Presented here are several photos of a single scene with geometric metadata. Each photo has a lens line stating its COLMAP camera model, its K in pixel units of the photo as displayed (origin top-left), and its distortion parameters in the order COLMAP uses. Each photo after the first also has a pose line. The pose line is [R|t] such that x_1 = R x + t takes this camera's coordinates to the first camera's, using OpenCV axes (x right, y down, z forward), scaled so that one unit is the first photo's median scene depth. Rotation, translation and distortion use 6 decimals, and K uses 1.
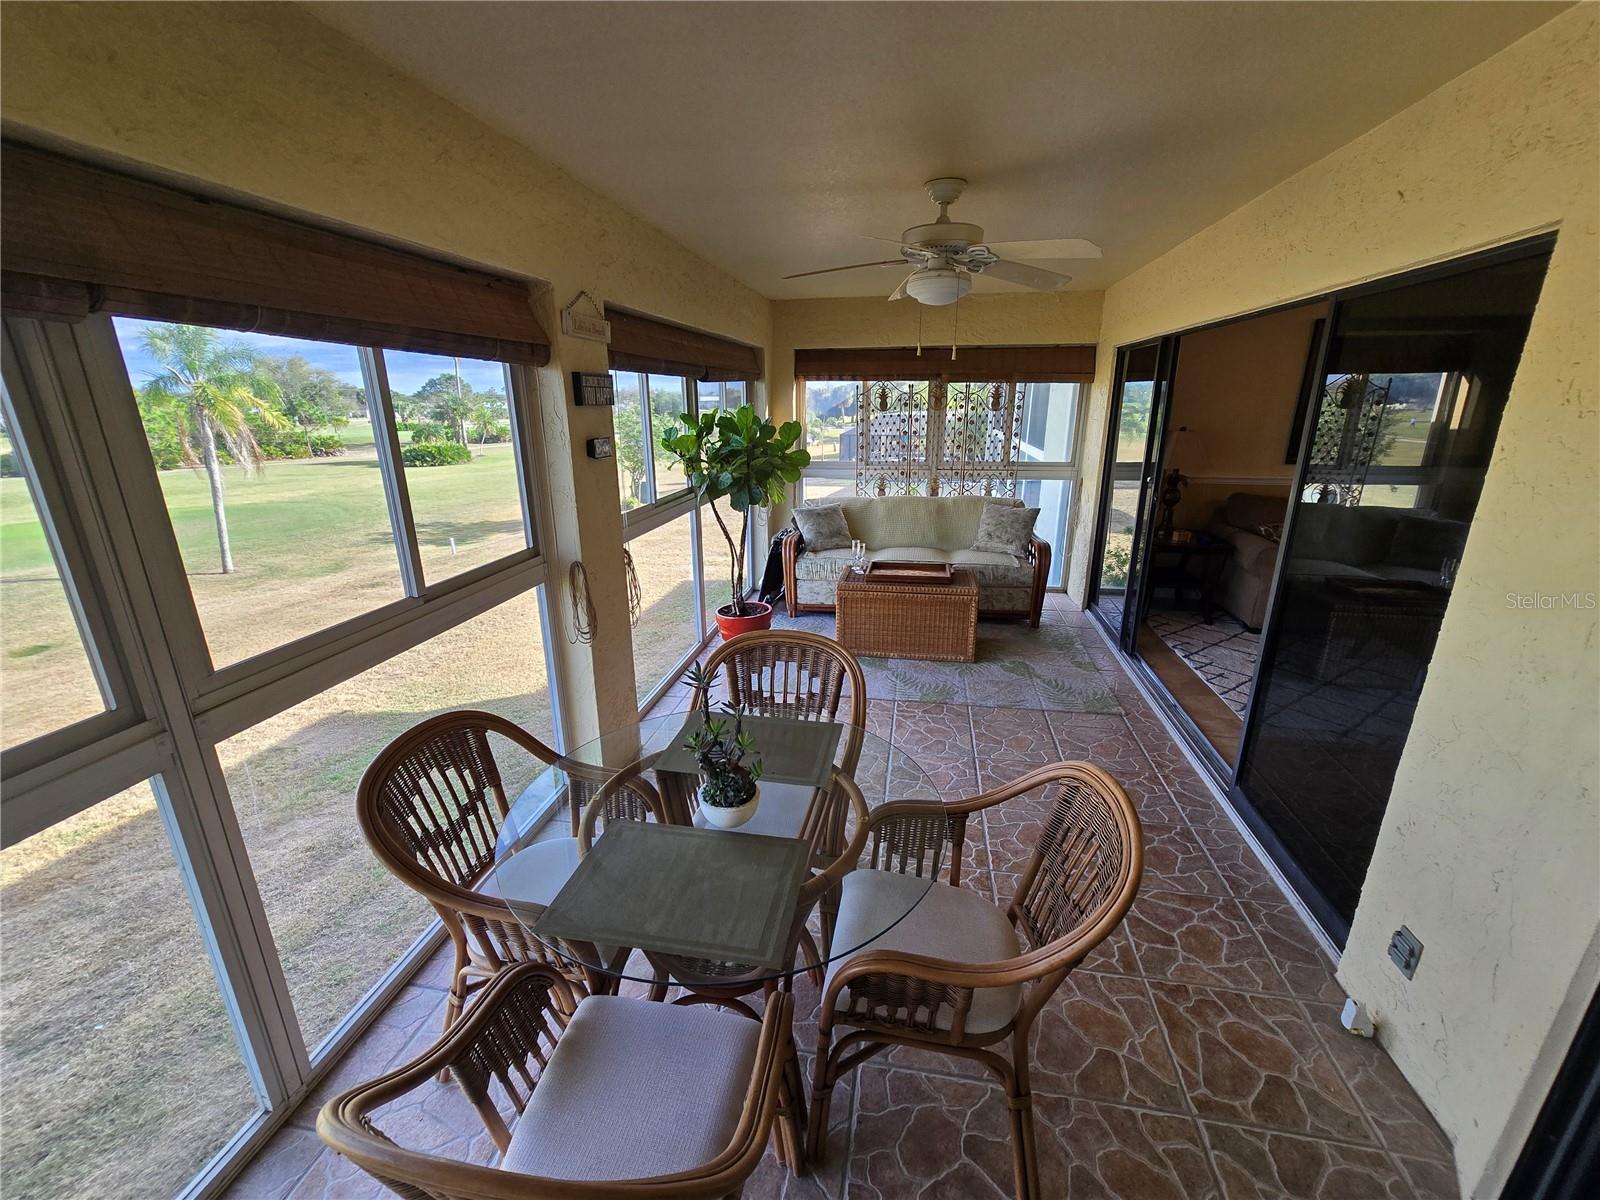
lens RADIAL K [[657.8, 0, 793.4], [0, 657.8, 602.7], [0, 0, 1]] dist [0.000345, 0.000058]
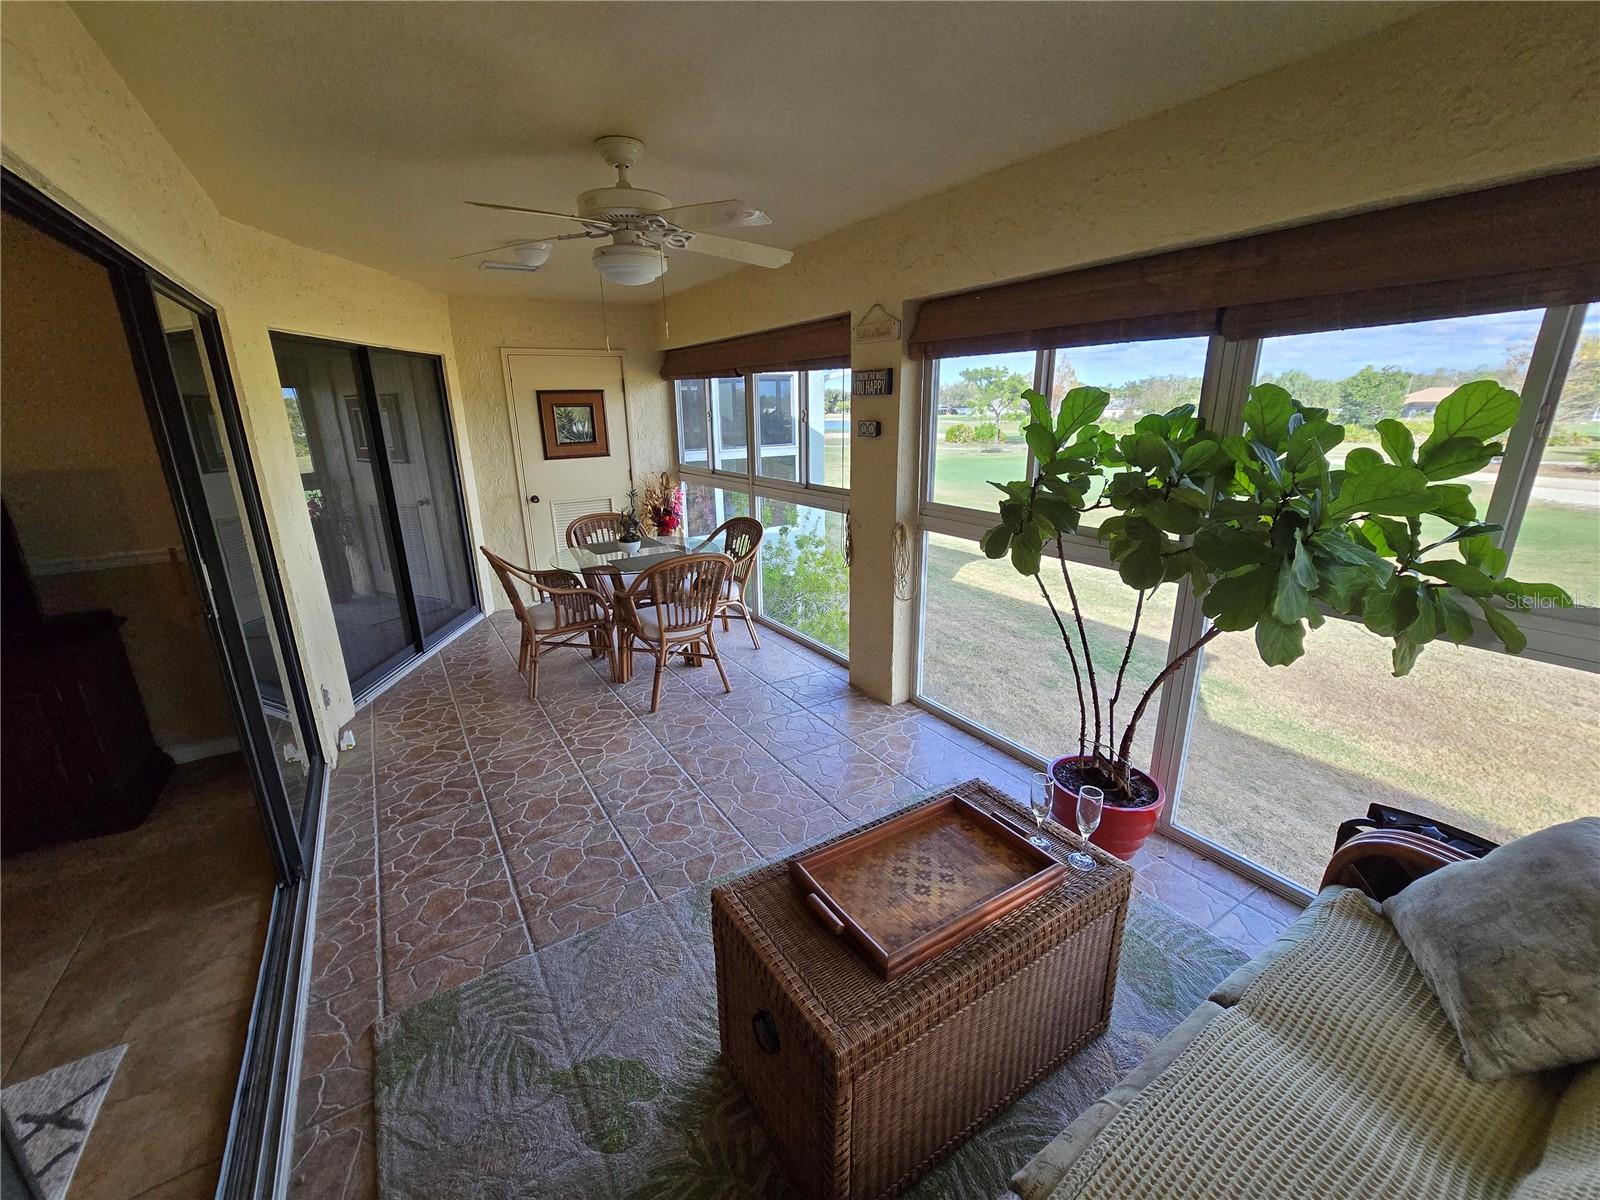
lens RADIAL K [[657.8, 0, 793.4], [0, 657.8, 602.7], [0, 0, 1]] dist [0.000345, 0.000058]
pose [[-0.733772, 0.209013, -0.646445, 0.298857], [-0.177349, 0.859583, 0.479233, -0.224034], [0.655839, 0.466295, -0.593670, 0.774126]]
